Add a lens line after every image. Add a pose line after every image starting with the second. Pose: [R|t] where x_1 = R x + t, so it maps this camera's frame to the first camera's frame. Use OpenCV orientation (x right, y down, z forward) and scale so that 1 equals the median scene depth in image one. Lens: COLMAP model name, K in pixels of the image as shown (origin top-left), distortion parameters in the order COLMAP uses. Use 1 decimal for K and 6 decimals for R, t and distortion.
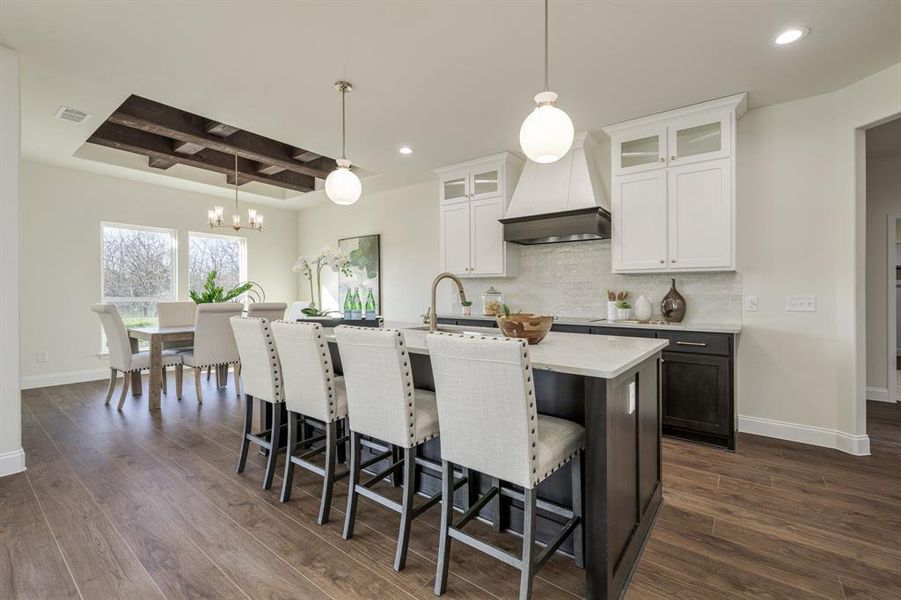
lens RADIAL K [[392.4, 0, 458.9], [0, 392.4, 295.9], [0, 0, 1]] dist [-0.000774, -0.000267]
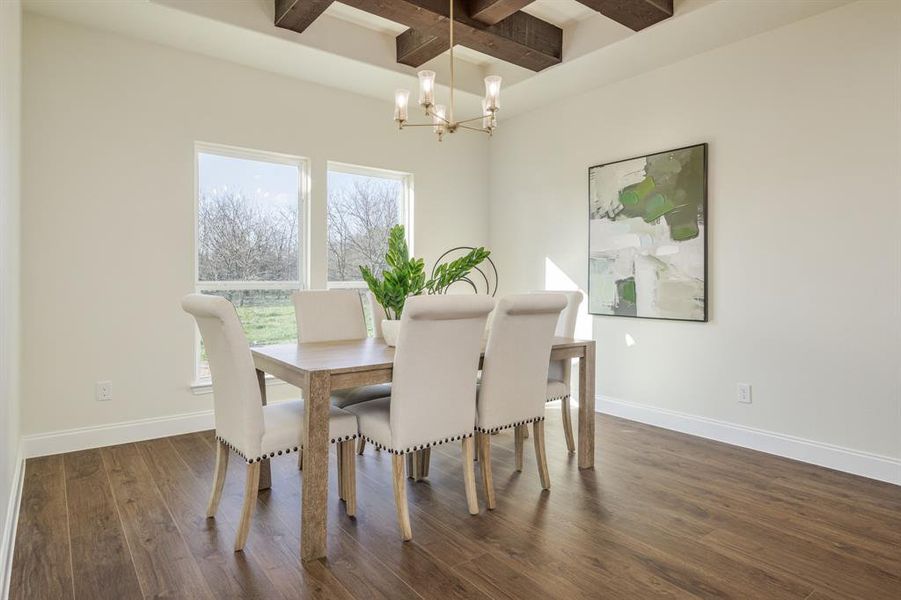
lens RADIAL K [[529.1, 0, 459.6], [0, 529.1, 283.6], [0, 0, 1]] dist [0.003499, 0.000572]
pose [[0.966015, 0.000983, -0.258485, -0.442465], [-0.001052, 0.999999, -0.000125, 0.007683], [0.258485, 0.000393, 0.966015, 0.464340]]
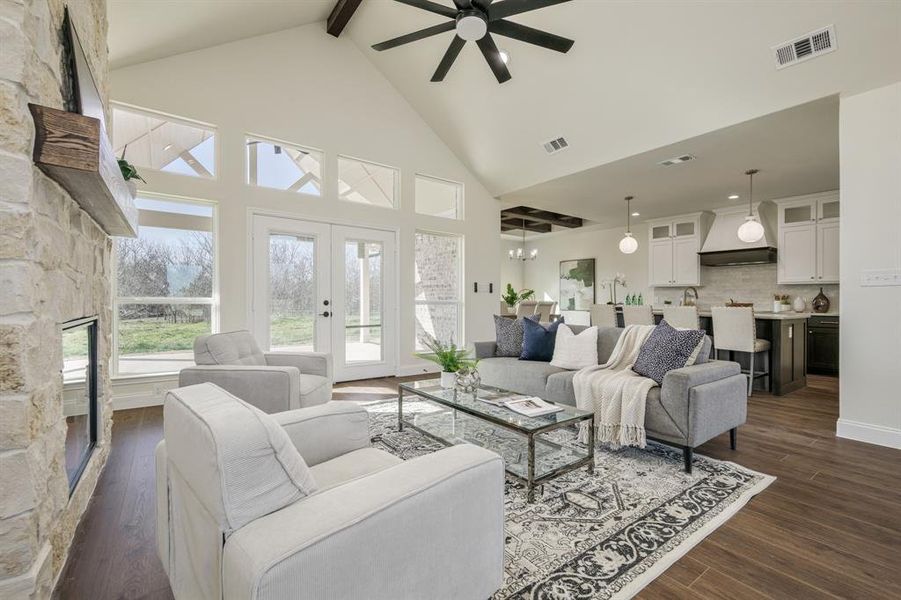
lens RADIAL K [[392.4, 0, 450.6], [0, 392.4, 301.6], [0, 0, 1]] dist [-0.000774, -0.000267]
pose [[0.954203, 0.009174, -0.299020, -0.387603], [-0.010511, 0.999941, -0.002862, 0.032372], [0.298976, 0.005873, 0.954242, -0.894463]]
